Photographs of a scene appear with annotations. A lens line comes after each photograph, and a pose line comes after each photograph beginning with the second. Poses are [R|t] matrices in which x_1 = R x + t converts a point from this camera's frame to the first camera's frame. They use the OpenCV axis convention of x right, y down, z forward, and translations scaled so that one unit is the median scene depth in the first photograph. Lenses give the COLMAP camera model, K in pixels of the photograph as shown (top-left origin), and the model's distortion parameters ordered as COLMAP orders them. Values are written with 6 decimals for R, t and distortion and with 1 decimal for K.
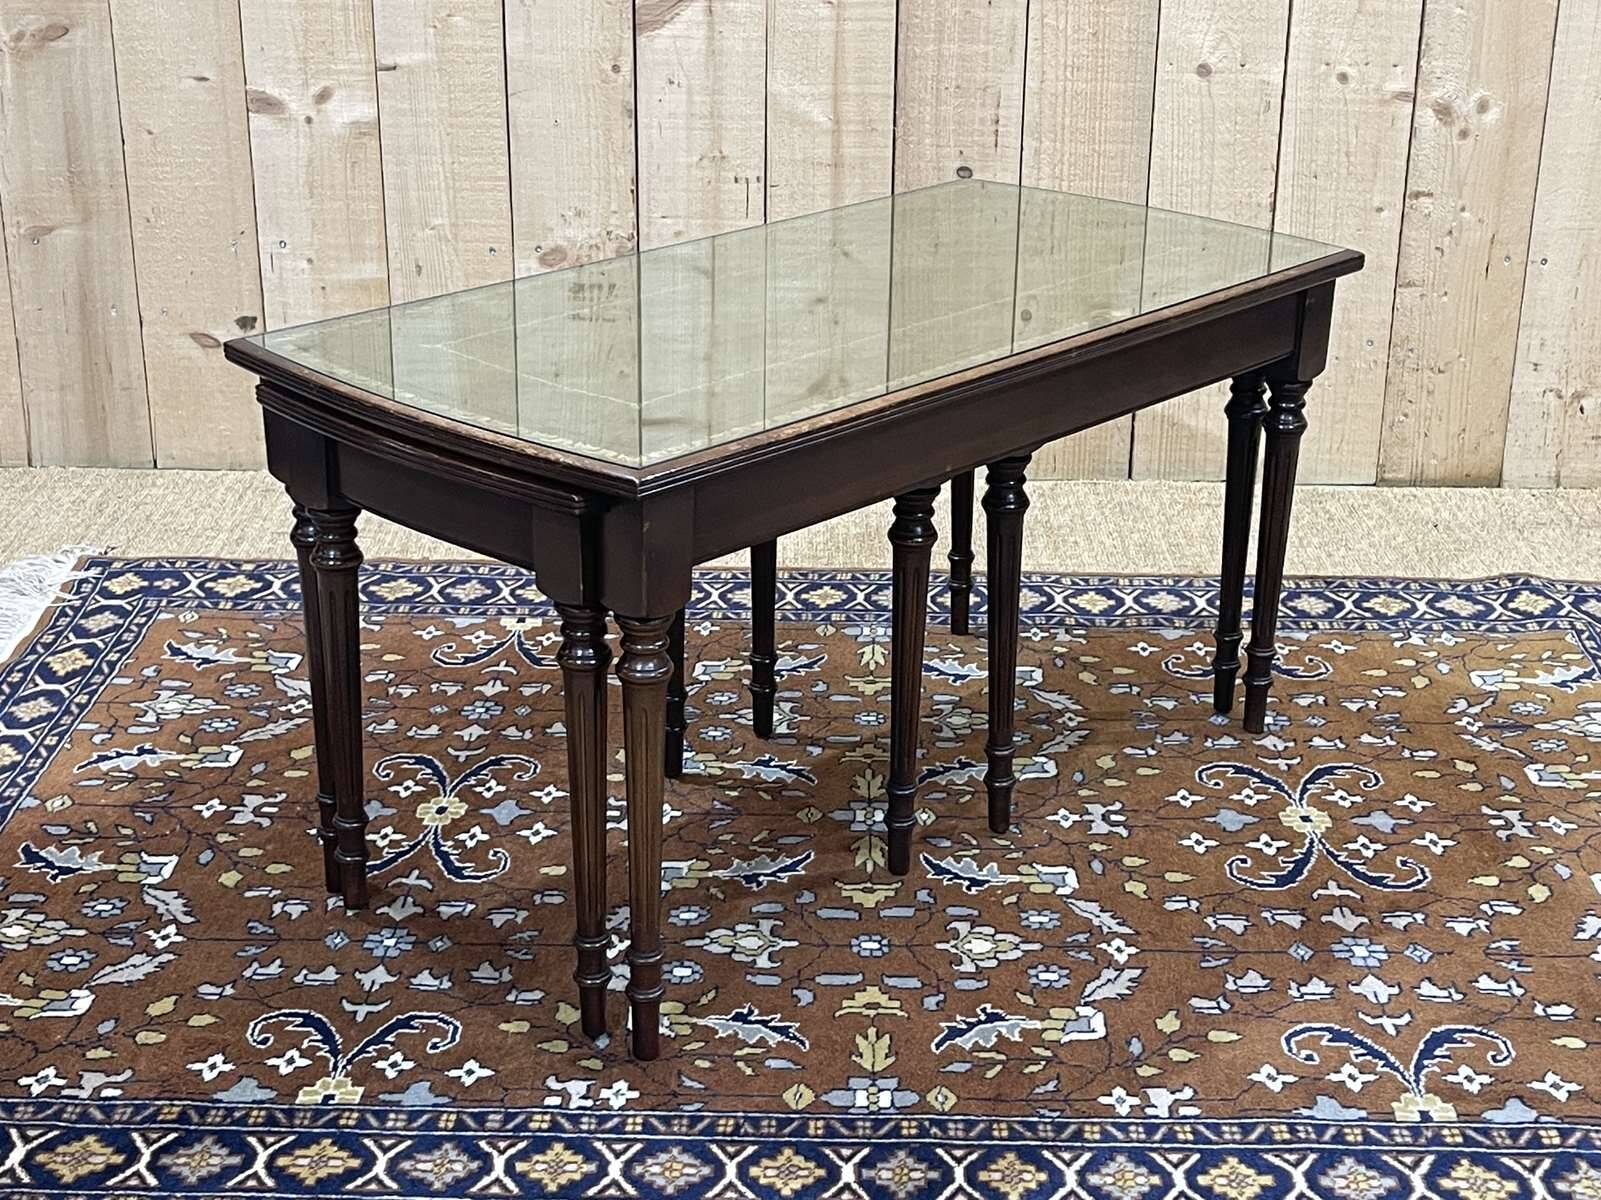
lens RADIAL K [[2443.4, 0, 801.5], [0, 2443.4, 609.5], [0, 0, 1]] dist [0.079984, 0.000000]
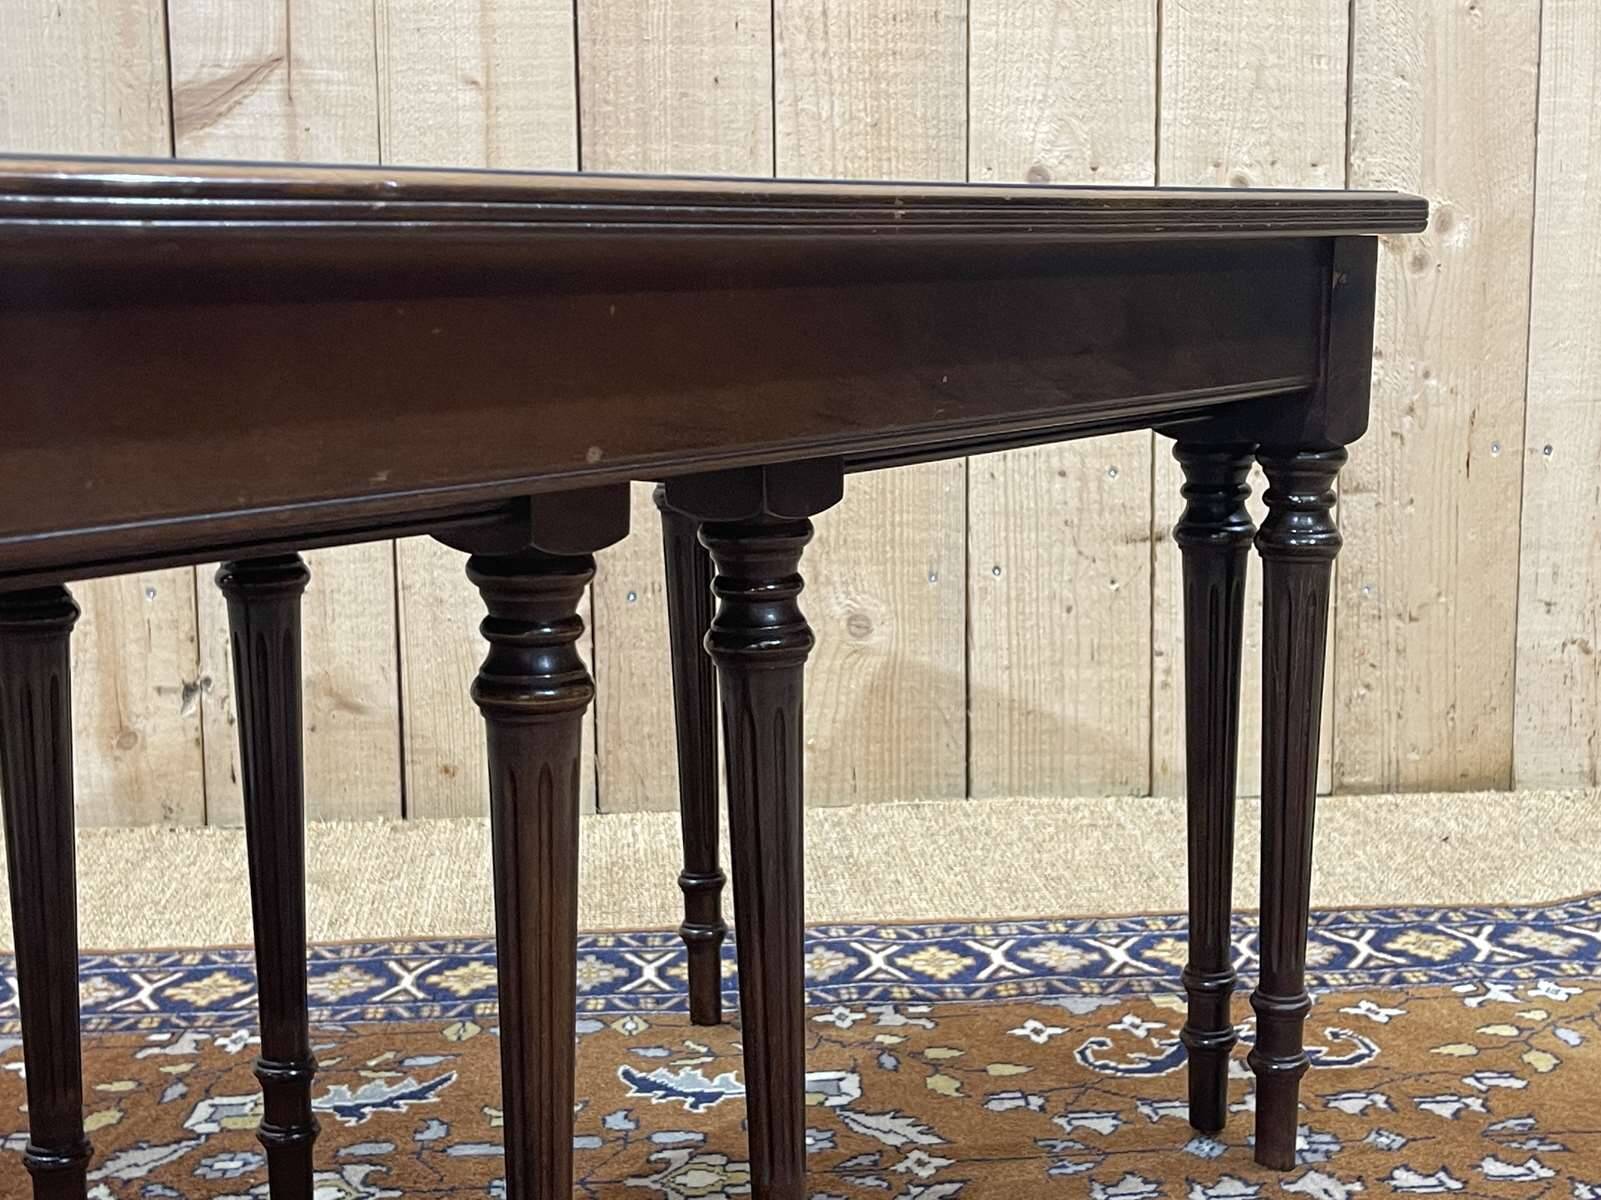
lens RADIAL K [[2268.6, 0, 817.7], [0, 2268.6, 606.4], [0, 0, 1]] dist [0.050932, 0.000000]
pose [[0.994600, -0.034844, 0.097755, 0.045300], [0.055525, 0.974457, -0.217603, 0.032928], [-0.087676, 0.221856, 0.971130, 0.502599]]
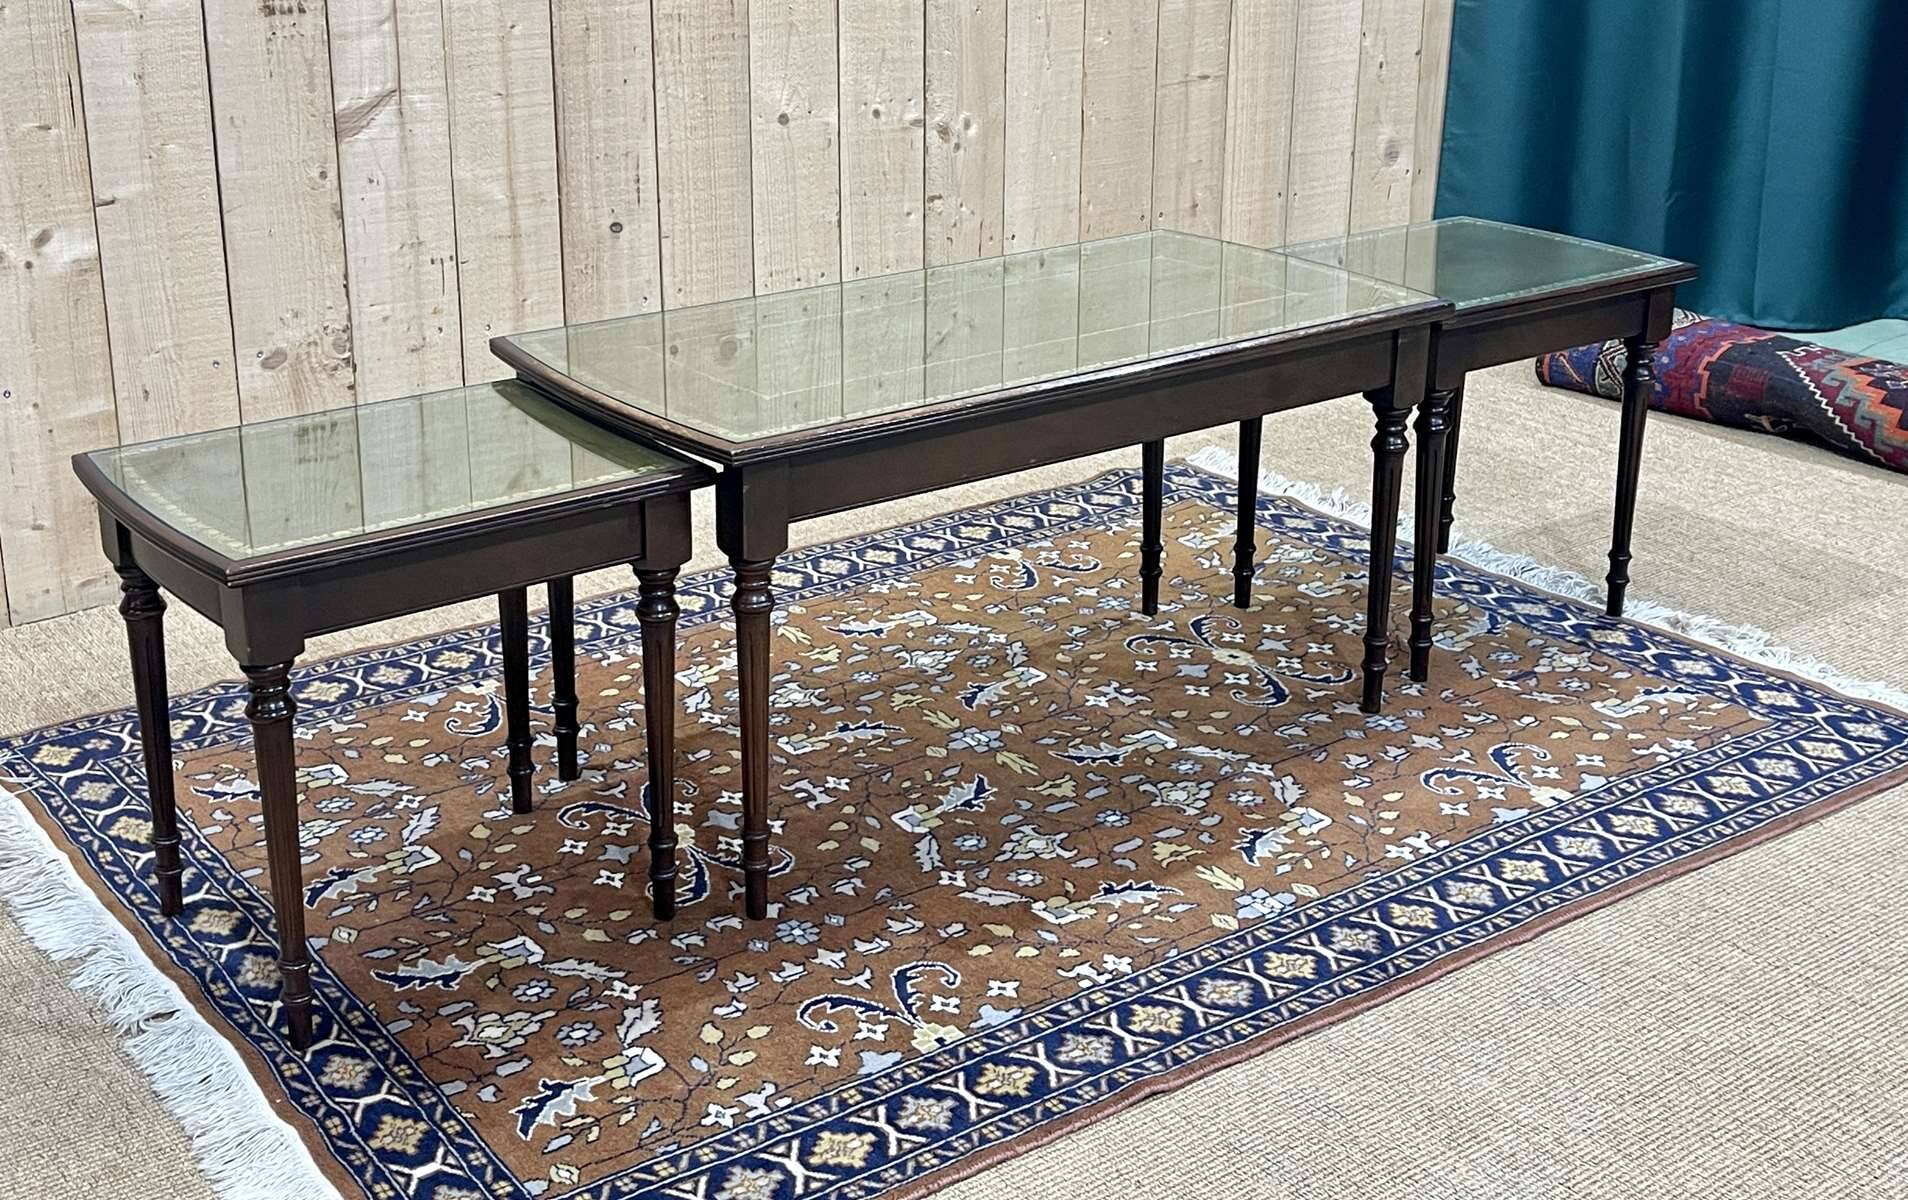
lens RADIAL K [[2375.4, 0, 913.1], [0, 2375.4, 476.1], [0, 0, 1]] dist [0.069464, 0.000000]
pose [[0.796953, -0.194587, 0.571840, -0.576843], [0.227263, 0.973724, 0.014613, -0.060125], [-0.559658, 0.118312, 0.820235, 0.030088]]
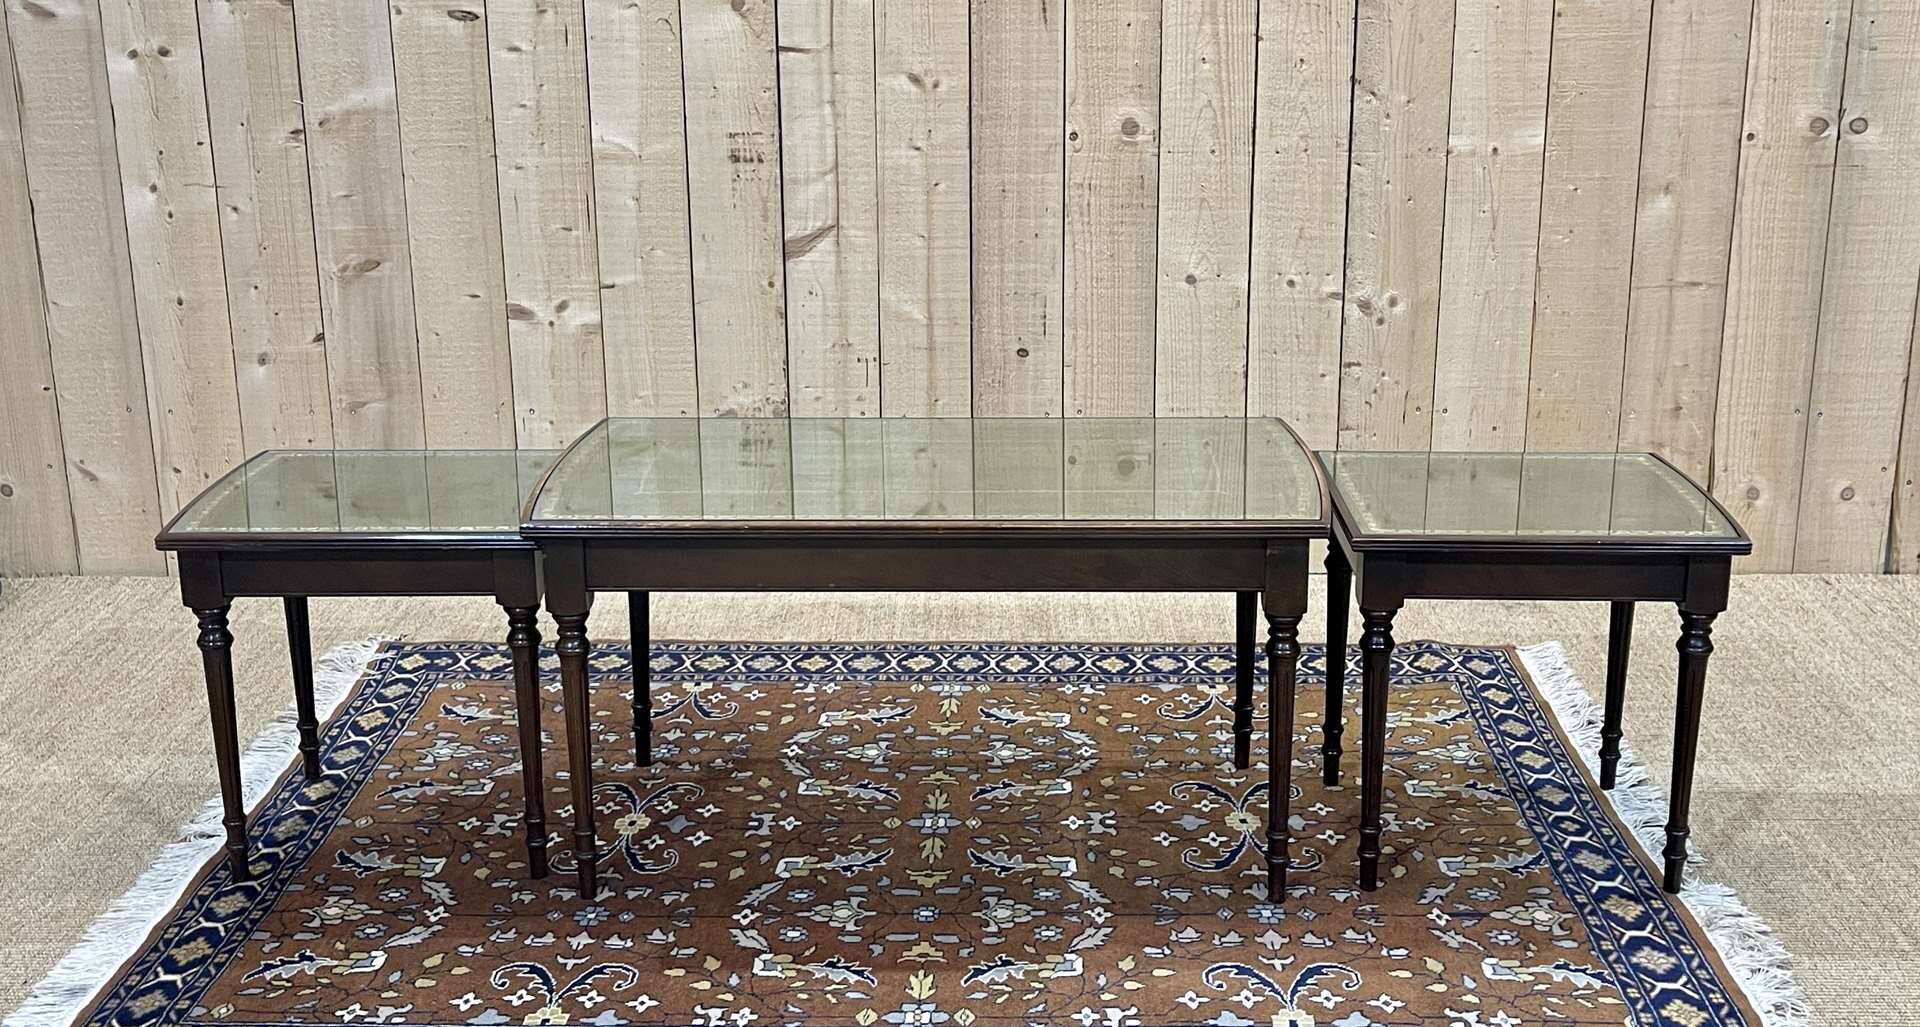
lens RADIAL K [[2079.5, 0, 962.1], [0, 2079.5, 425.1], [0, 0, 1]] dist [0.061960, 0.000000]
pose [[0.999812, -0.015080, -0.012193, 0.055047], [0.013637, 0.993744, -0.110849, -0.009127], [0.013788, 0.110662, 0.993762, -0.198186]]
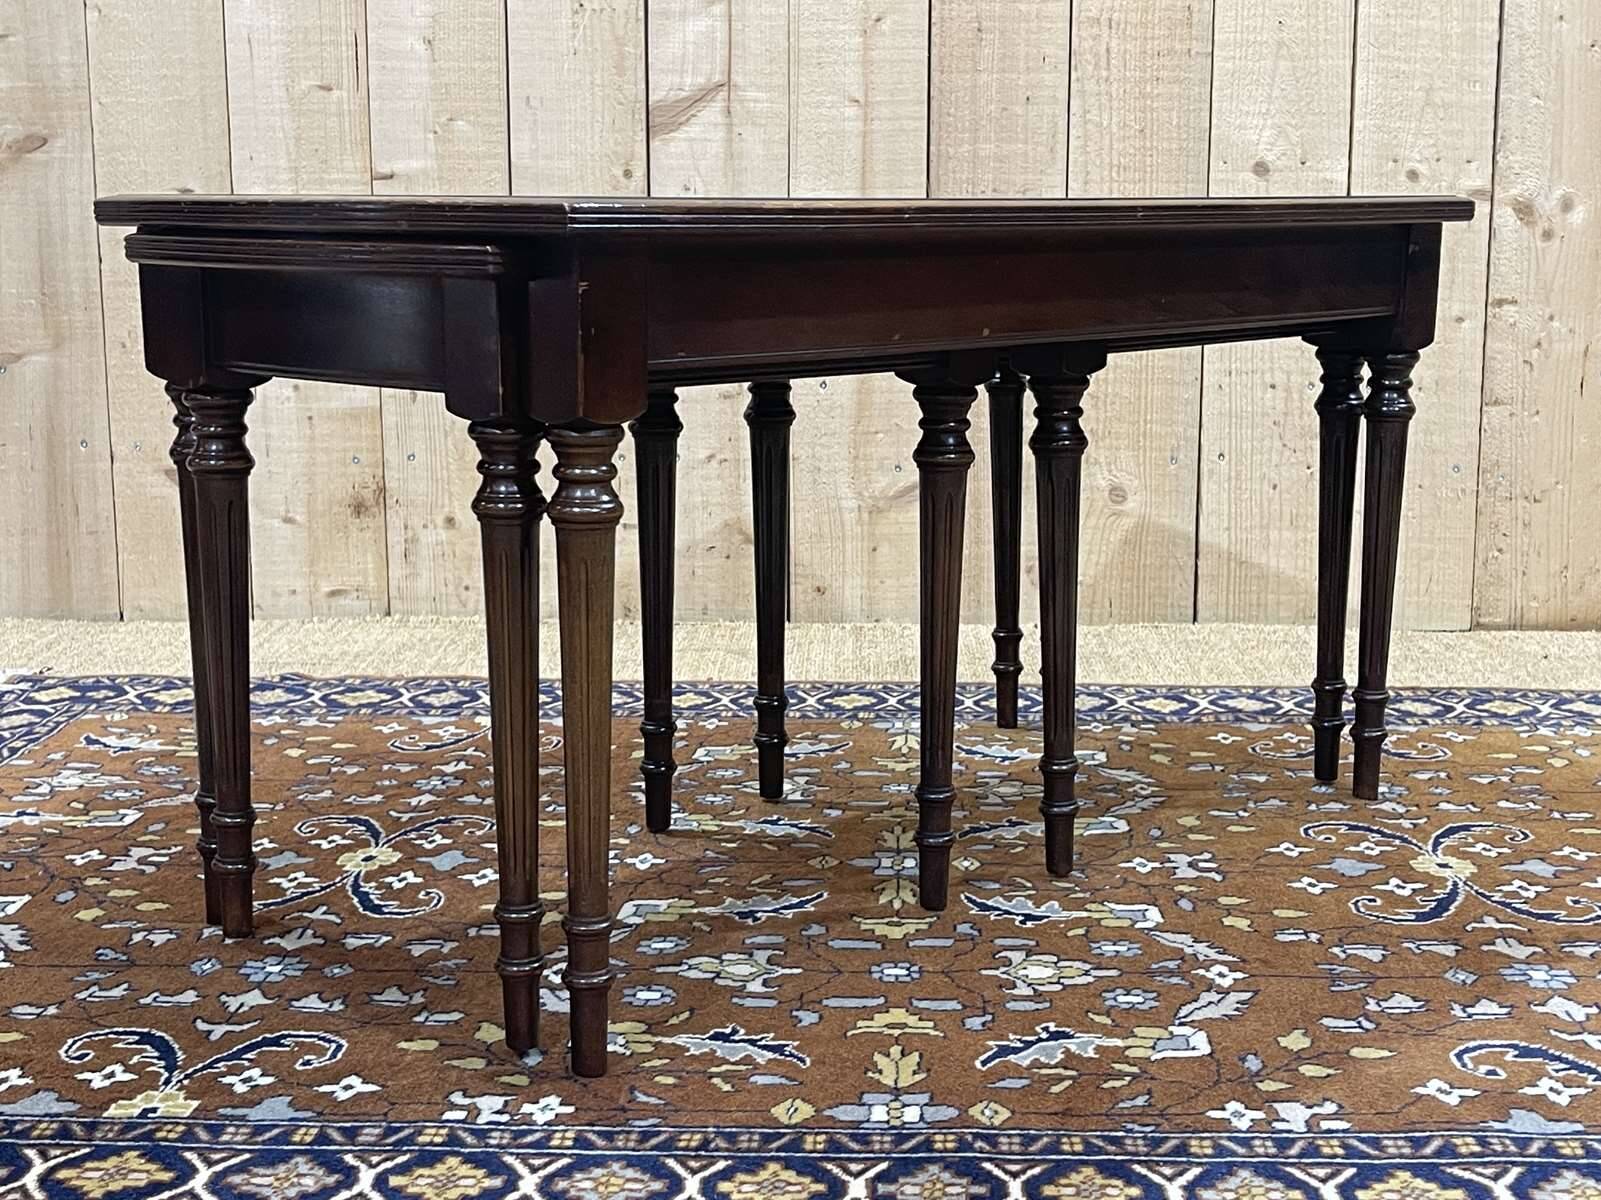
lens RADIAL K [[2268.6, 0, 809.6], [0, 2268.6, 606.8], [0, 0, 1]] dist [0.050932, 0.000000]
pose [[0.999723, -0.005736, -0.022809, 0.014503], [0.001012, 0.979397, -0.201943, 0.136163], [0.023497, 0.201864, 0.979132, 0.223365]]
